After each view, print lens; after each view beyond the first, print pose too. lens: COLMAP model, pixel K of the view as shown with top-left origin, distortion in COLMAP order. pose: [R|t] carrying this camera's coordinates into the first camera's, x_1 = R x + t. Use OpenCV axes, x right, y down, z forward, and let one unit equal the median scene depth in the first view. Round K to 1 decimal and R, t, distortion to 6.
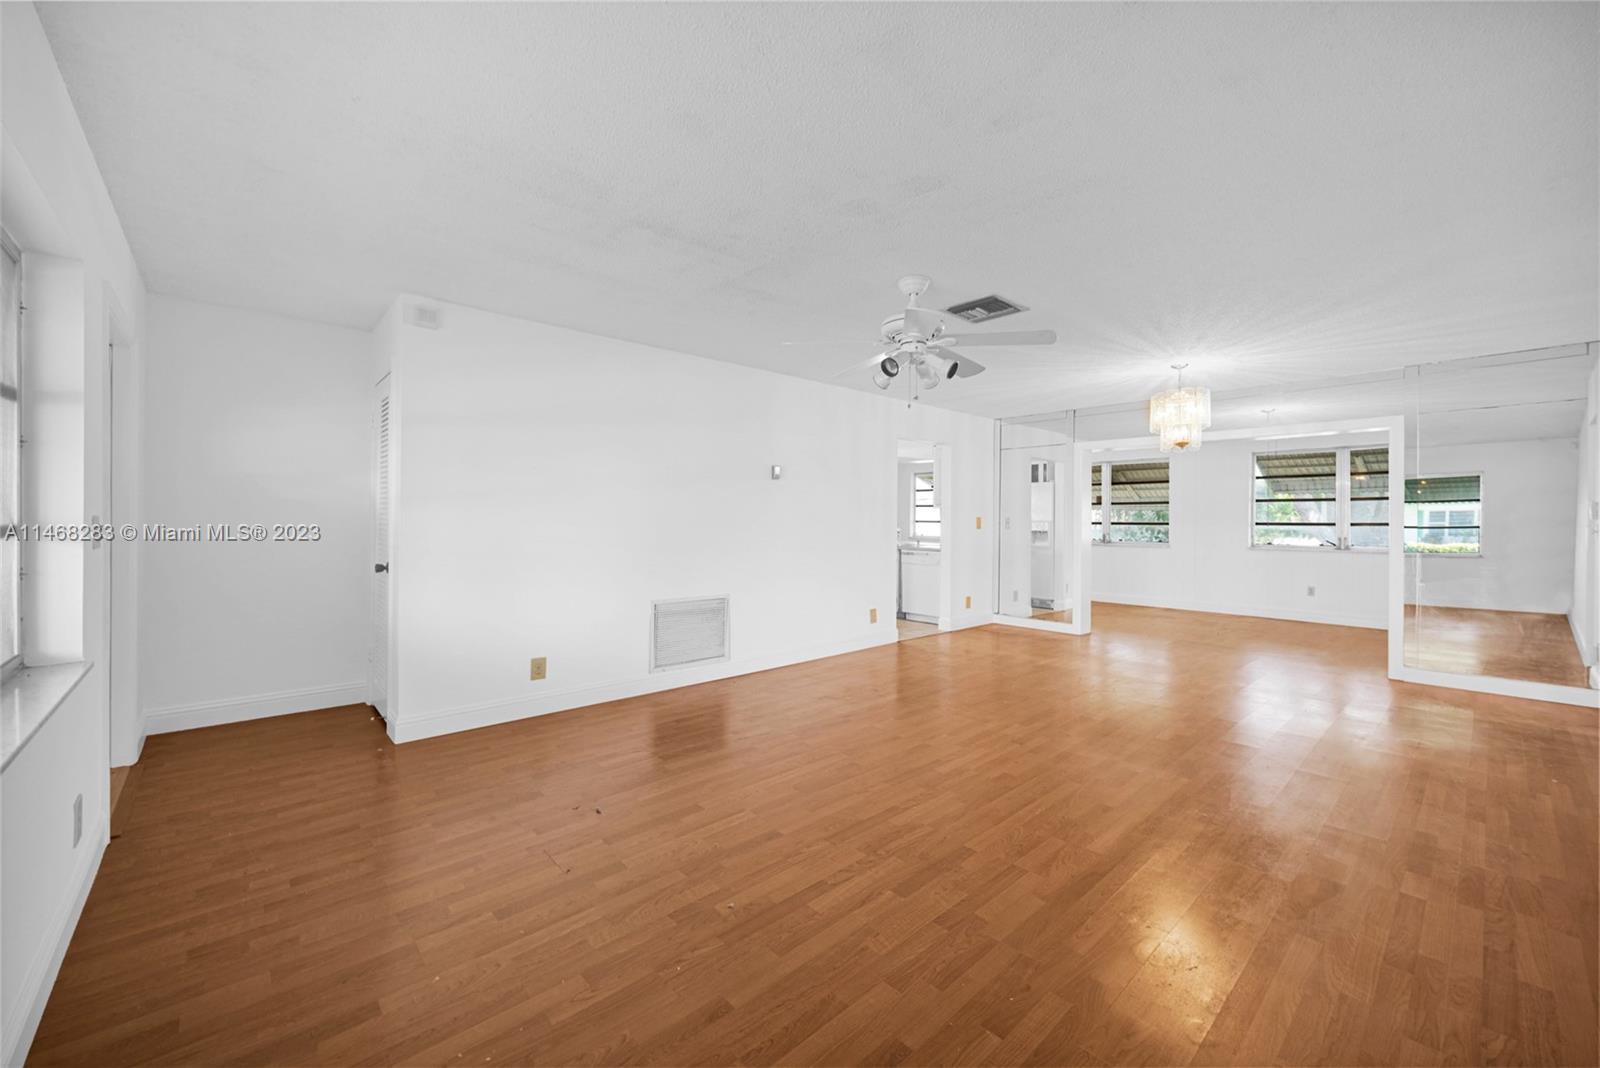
lens RADIAL K [[639.1, 0, 801.2], [0, 639.1, 518.2], [0, 0, 1]] dist [0.002055, -0.001493]
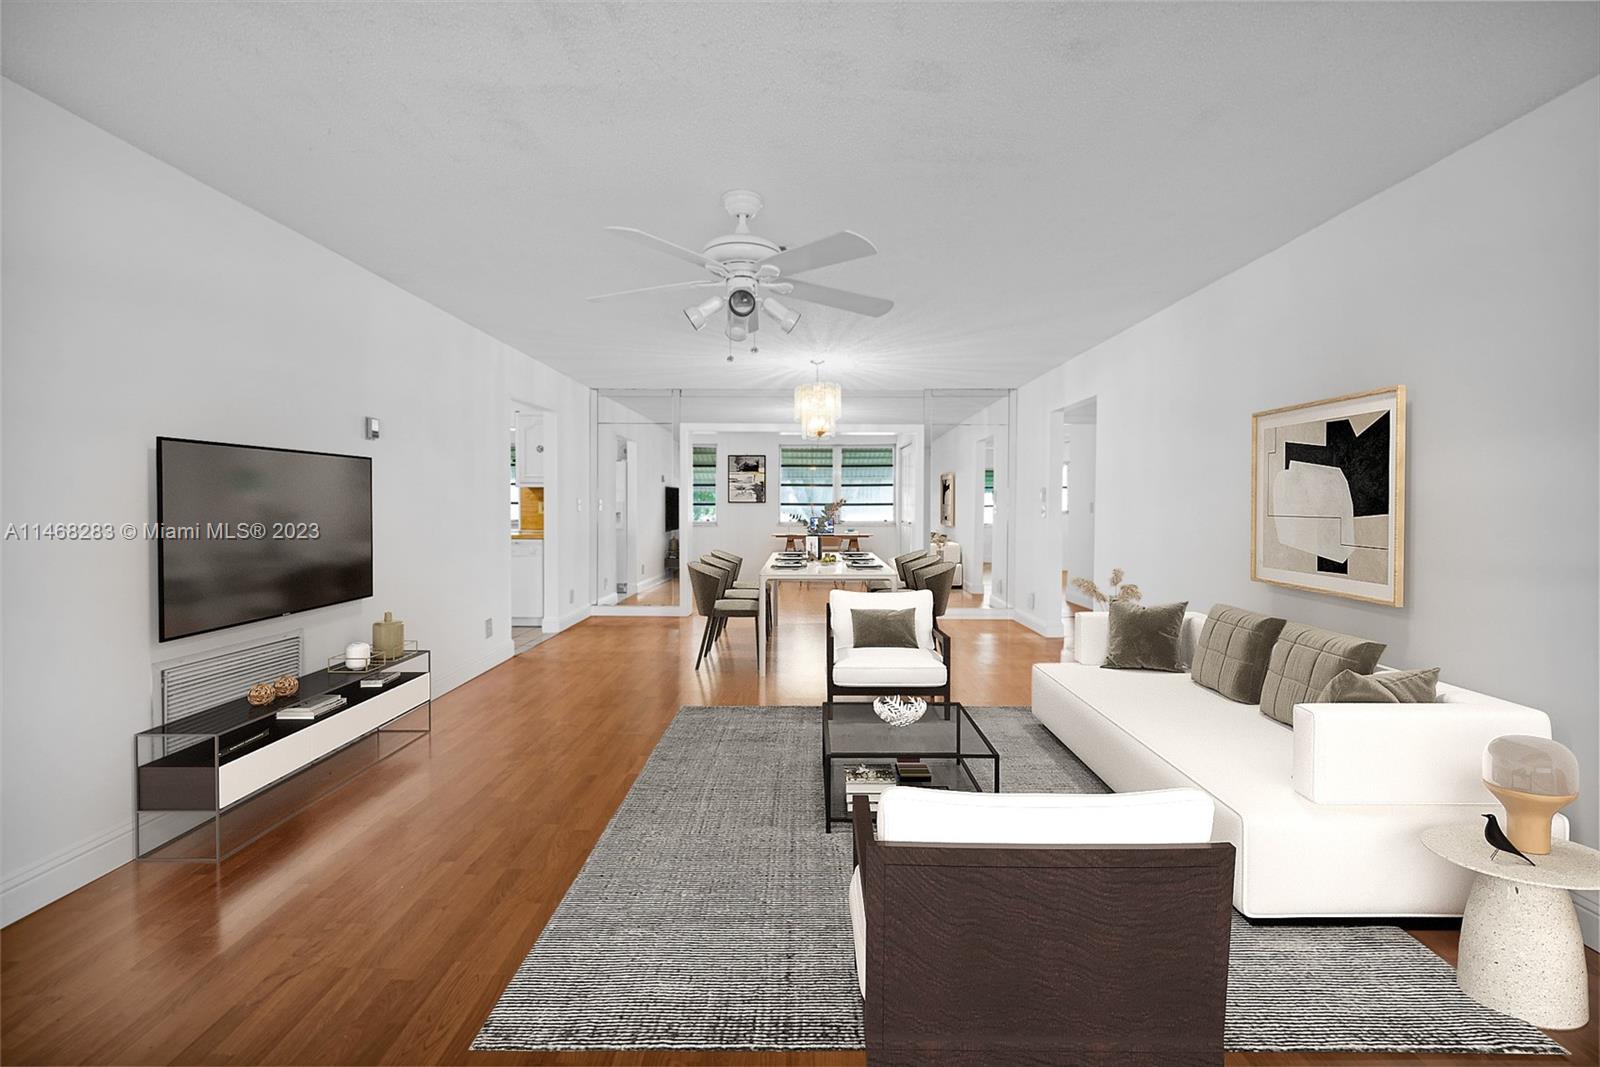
lens RADIAL K [[639.1, 0, 804.4], [0, 639.1, 513.1], [0, 0, 1]] dist [0.002055, -0.001493]
pose [[0.679491, -0.014433, 0.733542, -0.153849], [-0.001866, 0.999769, 0.021399, -0.000524], [-0.733681, -0.015910, 0.679308, 0.173287]]
